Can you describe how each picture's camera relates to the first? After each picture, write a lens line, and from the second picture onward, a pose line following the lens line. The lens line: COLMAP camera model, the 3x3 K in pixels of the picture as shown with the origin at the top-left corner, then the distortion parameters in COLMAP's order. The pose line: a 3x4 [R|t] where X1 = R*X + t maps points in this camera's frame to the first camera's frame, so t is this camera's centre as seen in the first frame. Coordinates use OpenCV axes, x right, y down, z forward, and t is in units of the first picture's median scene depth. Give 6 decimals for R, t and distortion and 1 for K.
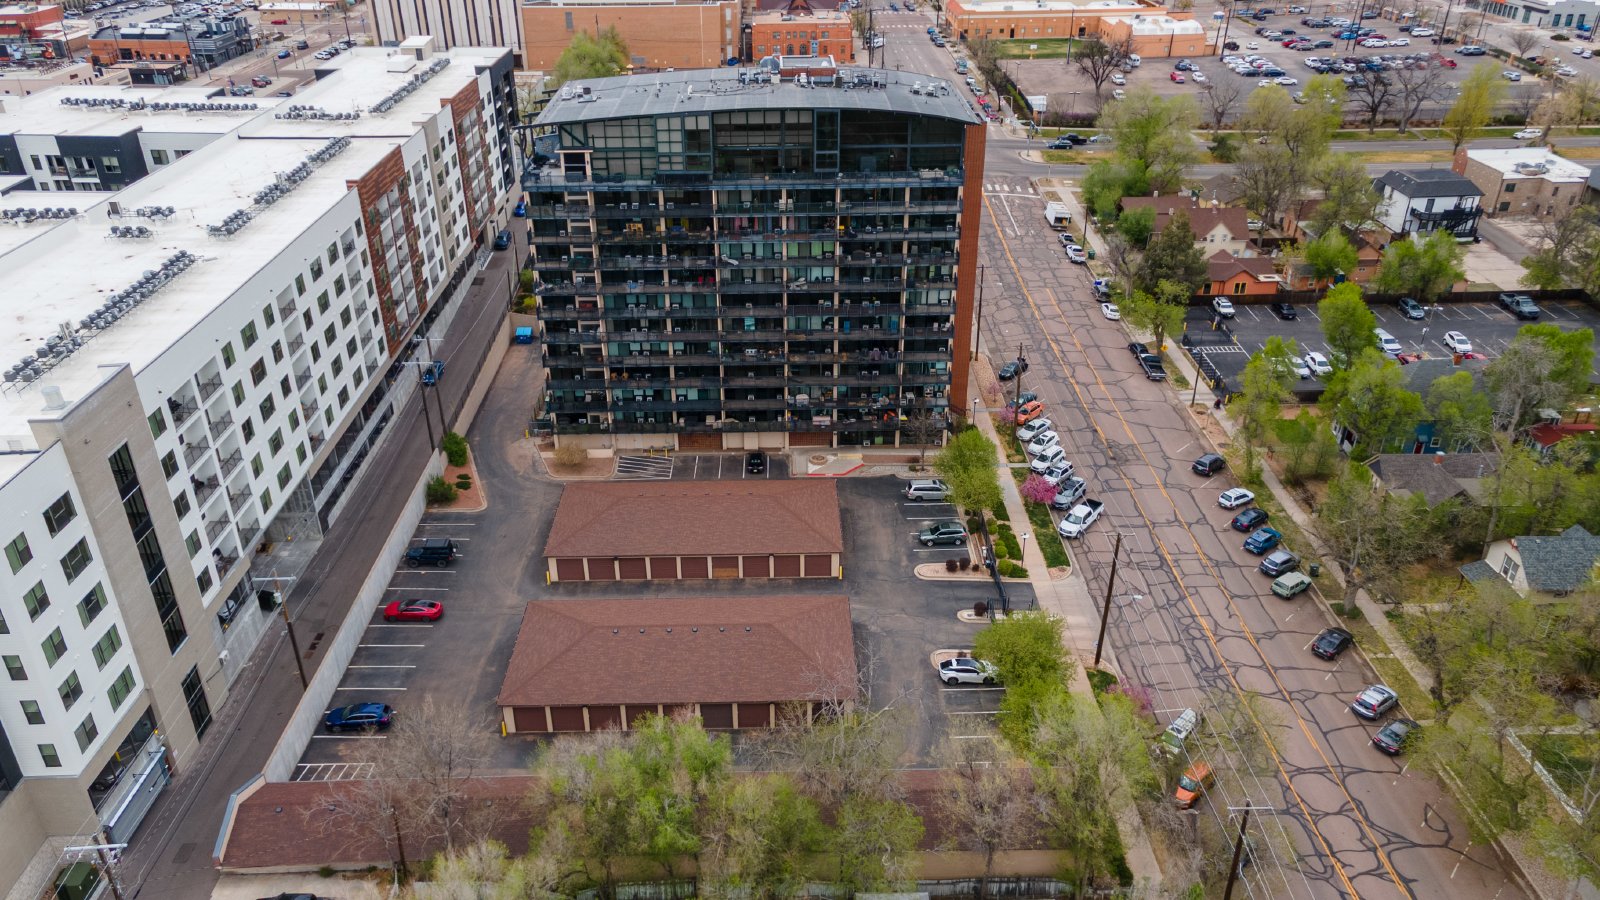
lens RADIAL K [[1177.1, 0, 777.4], [0, 1177.1, 451.1], [0, 0, 1]] dist [0.046504, 0.016714]
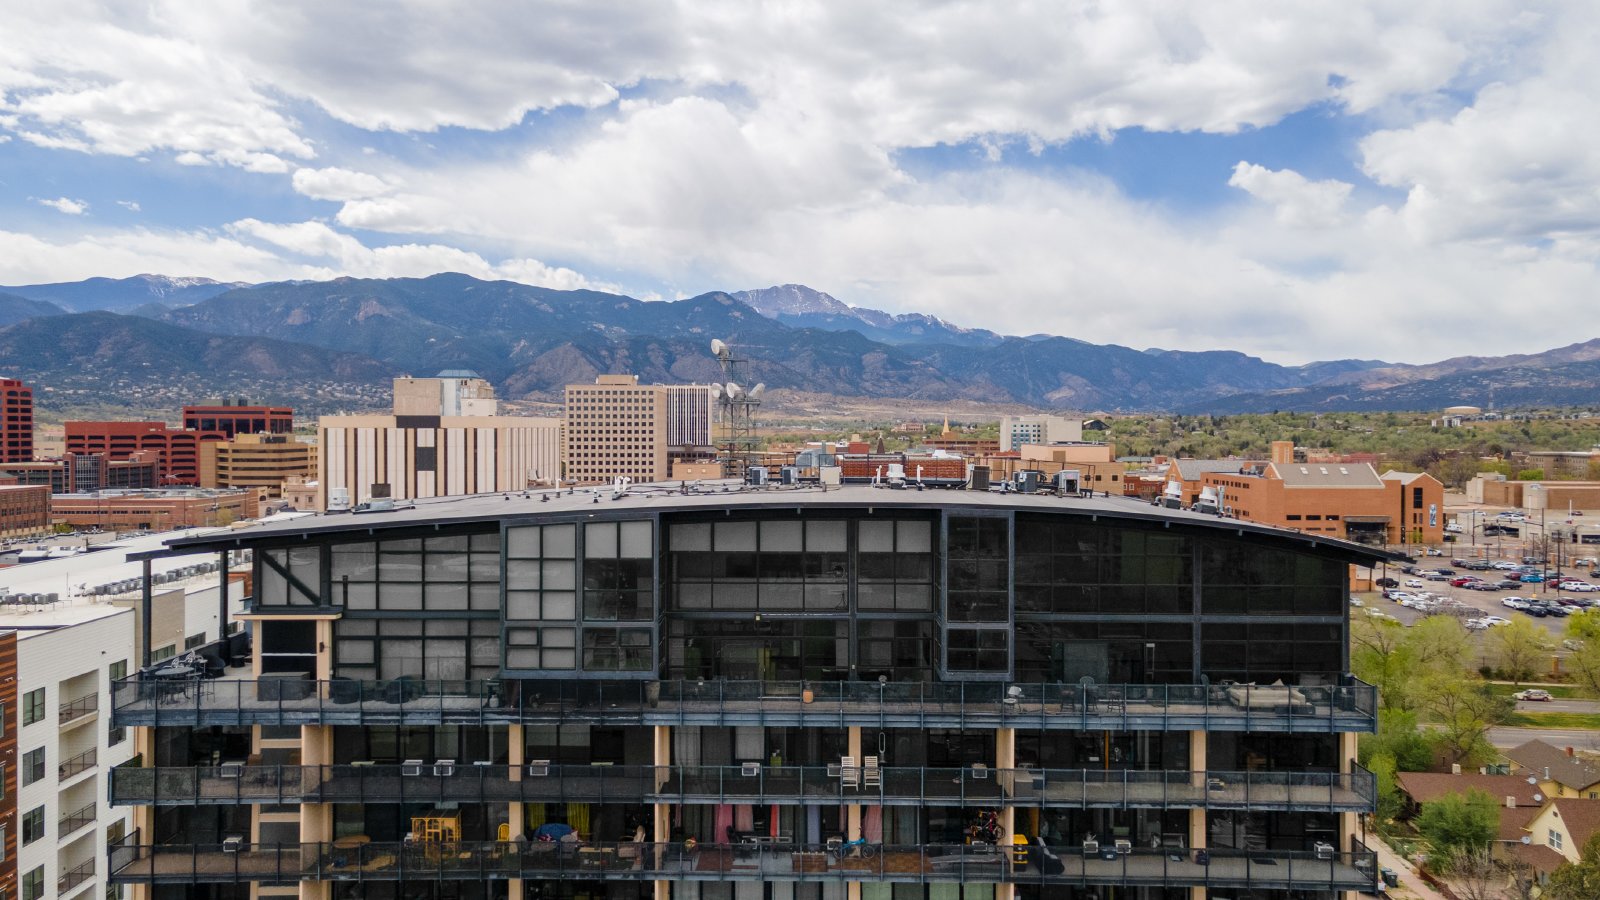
lens RADIAL K [[1177.1, 0, 778.2], [0, 1177.1, 479.6], [0, 0, 1]] dist [0.046504, 0.016714]
pose [[0.999525, 0.012995, -0.027961, -0.008699], [-0.023740, 0.903012, -0.428960, -0.134795], [0.019674, 0.429419, 0.902891, 0.639577]]
